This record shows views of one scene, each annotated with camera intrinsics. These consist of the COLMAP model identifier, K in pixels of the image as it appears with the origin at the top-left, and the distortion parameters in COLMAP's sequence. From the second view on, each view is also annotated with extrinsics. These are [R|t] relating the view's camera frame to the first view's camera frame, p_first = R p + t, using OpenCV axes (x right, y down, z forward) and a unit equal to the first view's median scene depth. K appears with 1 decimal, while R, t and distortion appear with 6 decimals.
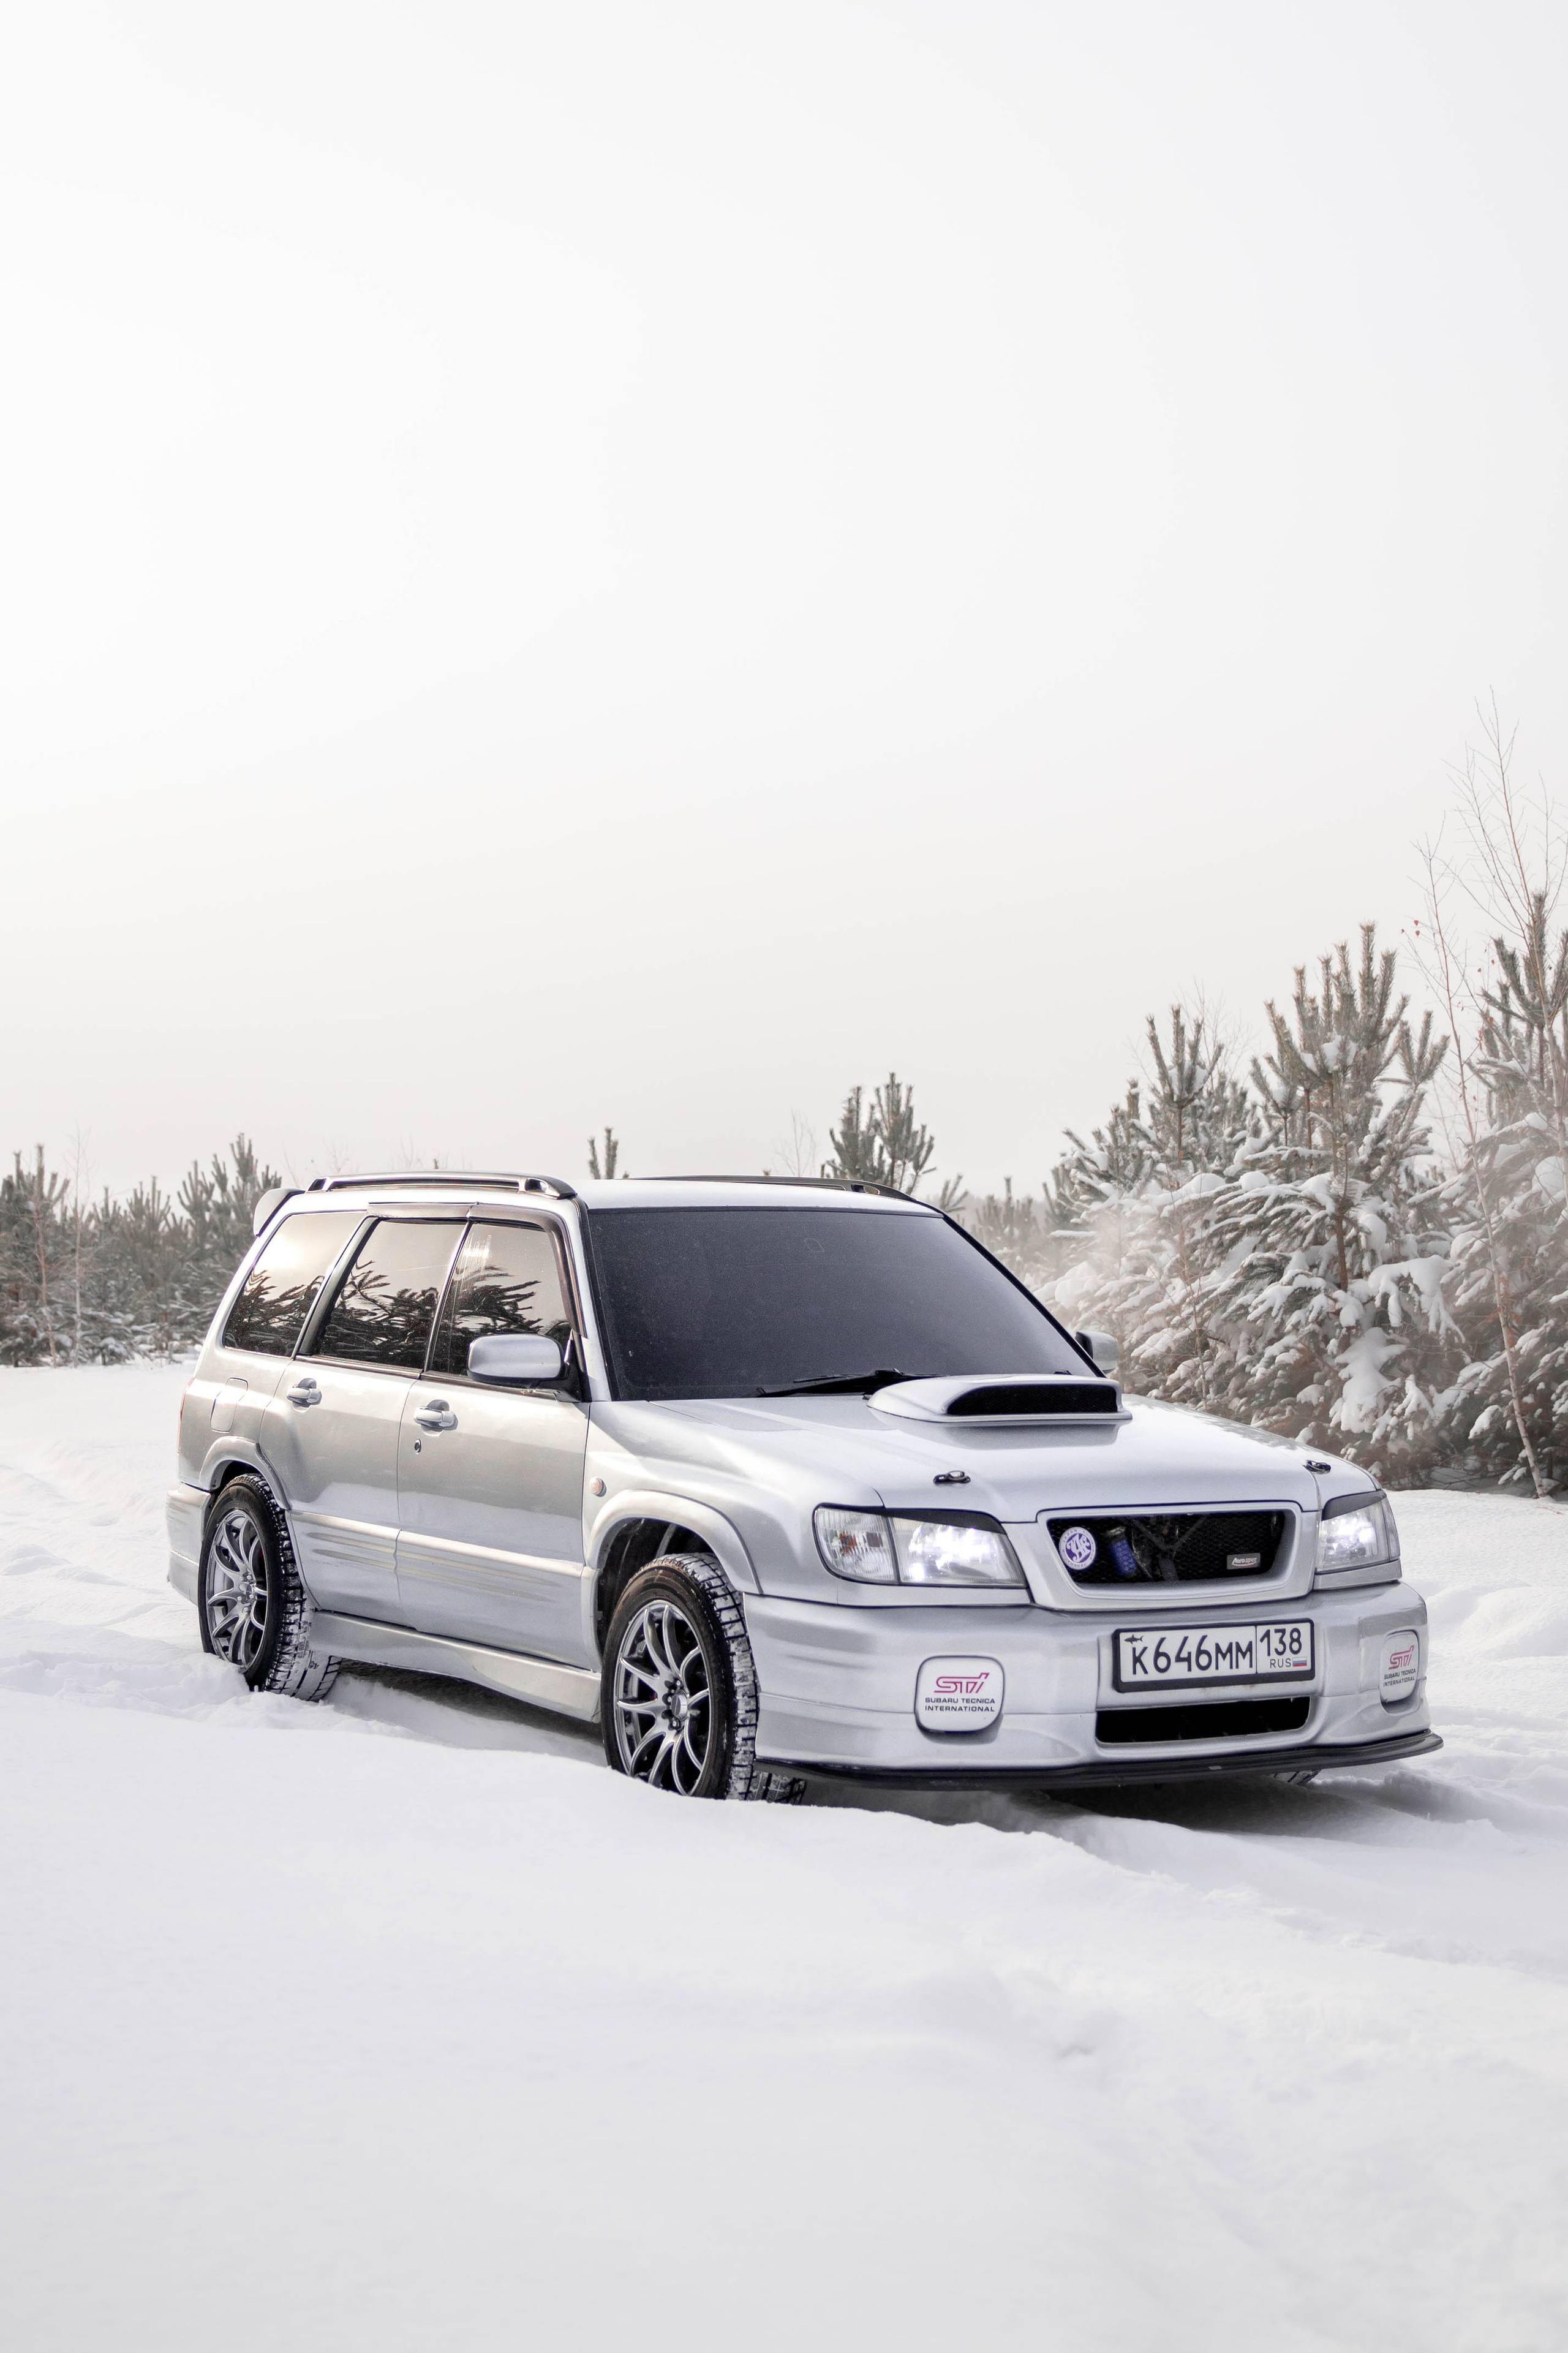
lens RADIAL K [[3396.5, 0, 707.1], [0, 3396.5, 1028.1], [0, 0, 1]] dist [0.005892, 0.002909]
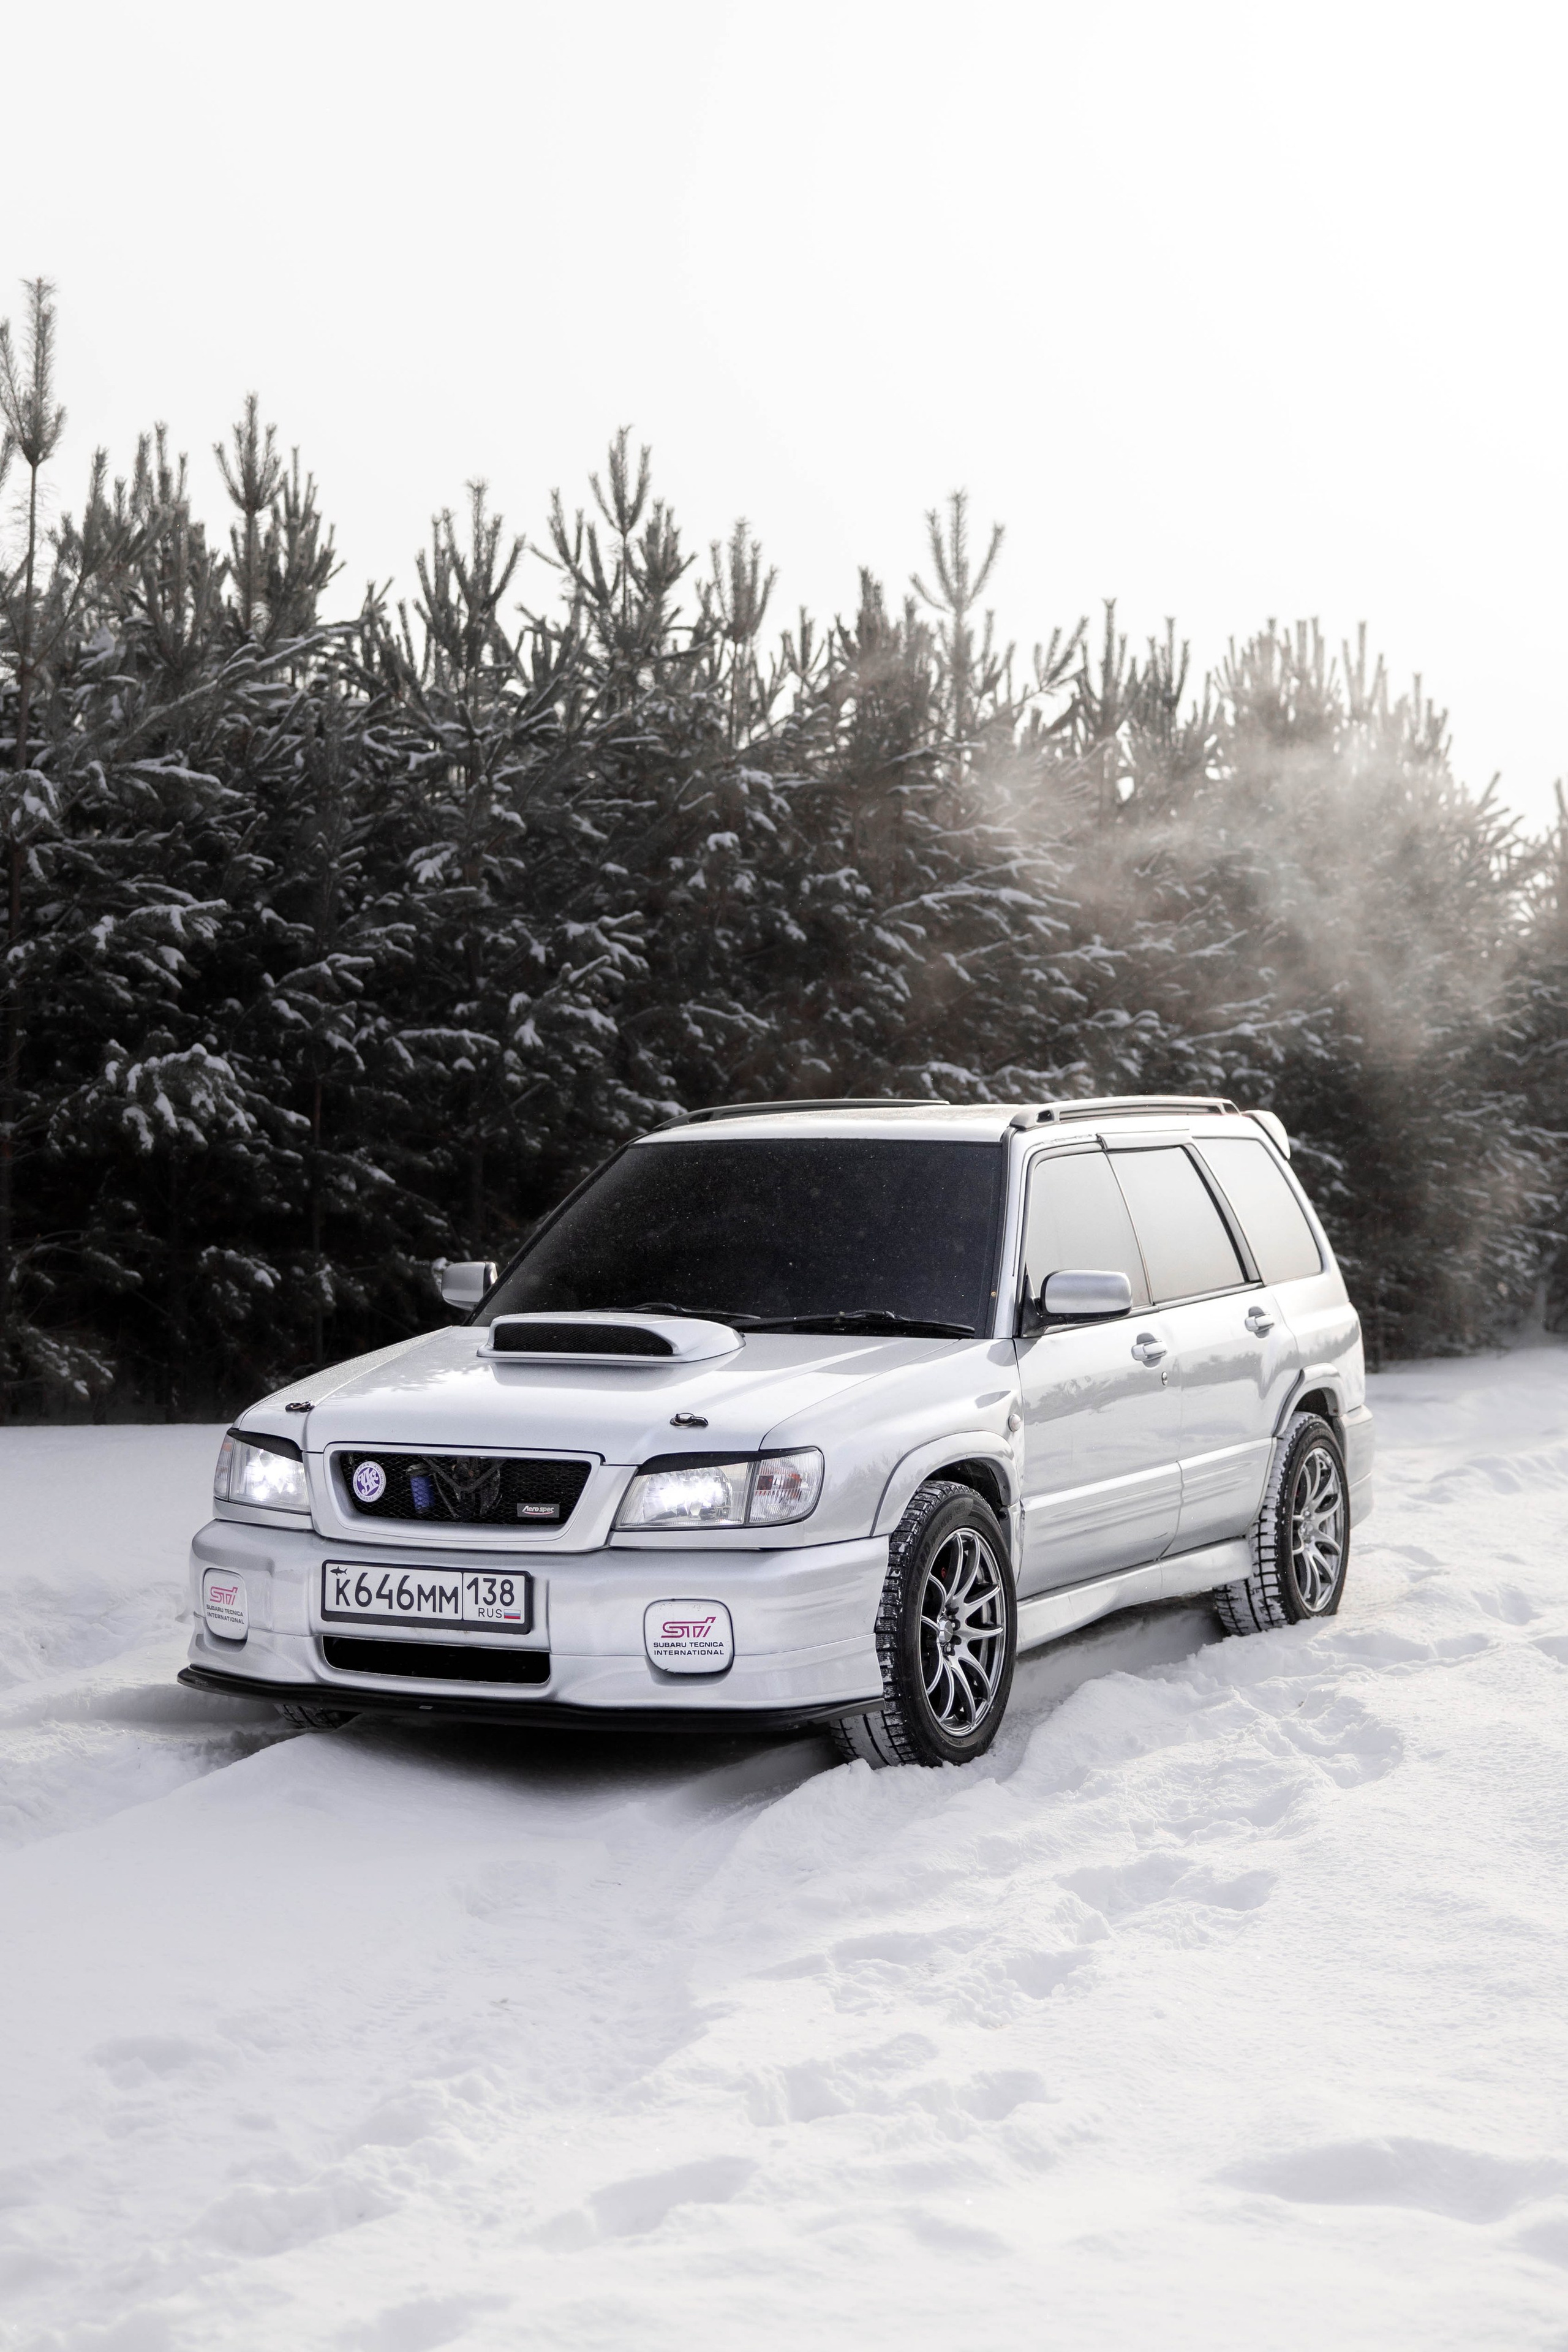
lens RADIAL K [[3558.3, 0, 777.4], [0, 3558.3, 1096.6], [0, 0, 1]] dist [-0.018039, -0.034660]
pose [[0.561298, -0.019709, -0.827379, 1.078148], [0.065889, 0.997607, 0.020935, 0.021973], [0.824987, -0.066266, 0.561253, 0.504865]]
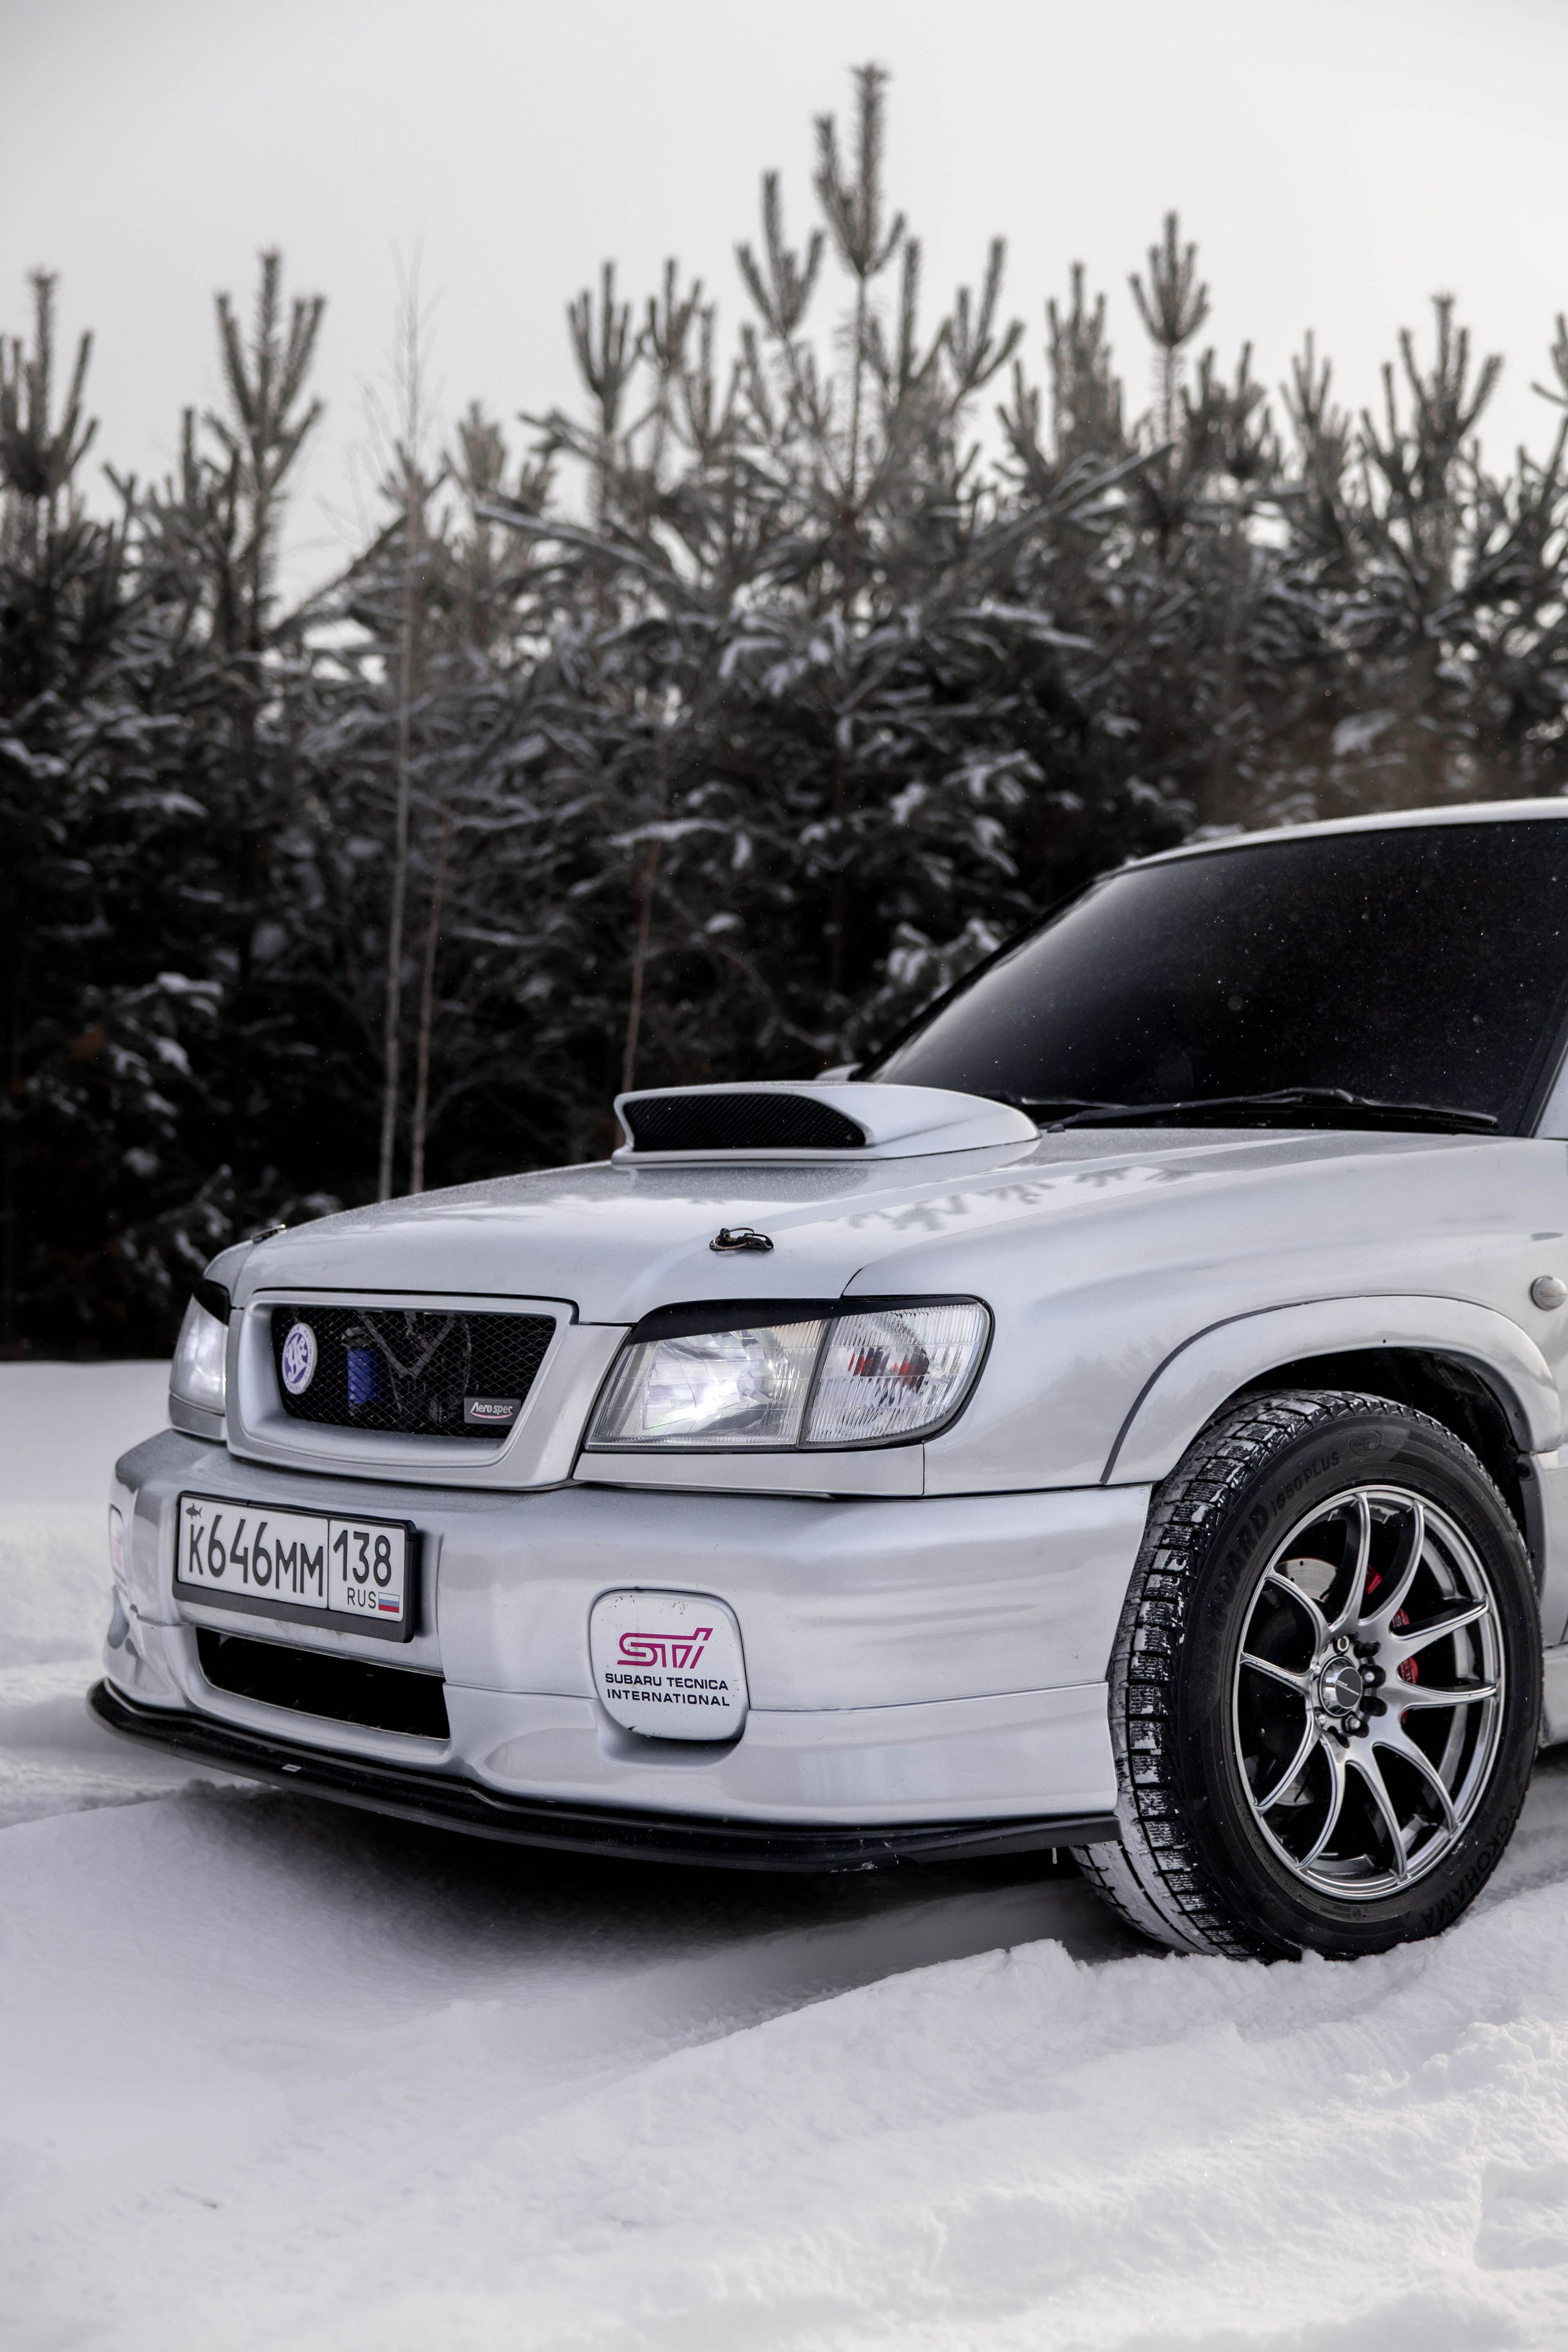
lens RADIAL K [[3123.5, 0, 833.1], [0, 3123.5, 1215.3], [0, 0, 1]] dist [-0.003102, 0.025220]
pose [[0.197353, -0.006940, -0.980308, 0.653790], [0.069294, 0.997573, 0.006888, 0.131599], [0.977880, -0.069289, 0.197355, 0.988111]]
